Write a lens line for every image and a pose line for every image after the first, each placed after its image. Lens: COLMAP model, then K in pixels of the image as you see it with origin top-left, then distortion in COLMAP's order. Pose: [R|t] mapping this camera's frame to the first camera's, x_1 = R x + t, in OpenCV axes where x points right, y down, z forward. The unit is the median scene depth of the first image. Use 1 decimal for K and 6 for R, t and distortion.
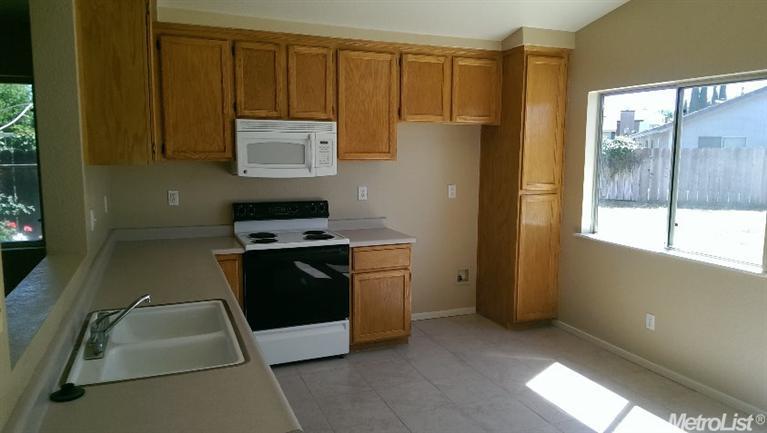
lens RADIAL K [[537.4, 0, 383.5], [0, 537.4, 216.5], [0, 0, 1]] dist [0.099813, -0.127946]
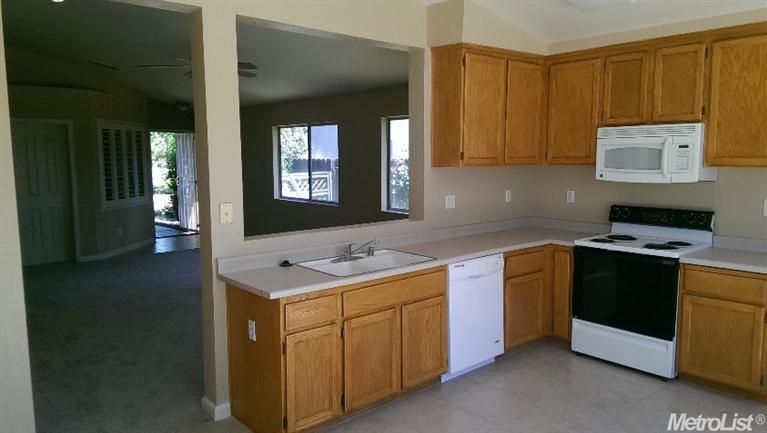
lens RADIAL K [[537.4, 0, 383.5], [0, 537.4, 216.5], [0, 0, 1]] dist [0.099813, -0.127946]
pose [[0.329069, 0.103307, -0.938638, 0.619048], [-0.105904, 0.991764, 0.072027, -0.032581], [0.938349, 0.075703, 0.337300, 0.218085]]
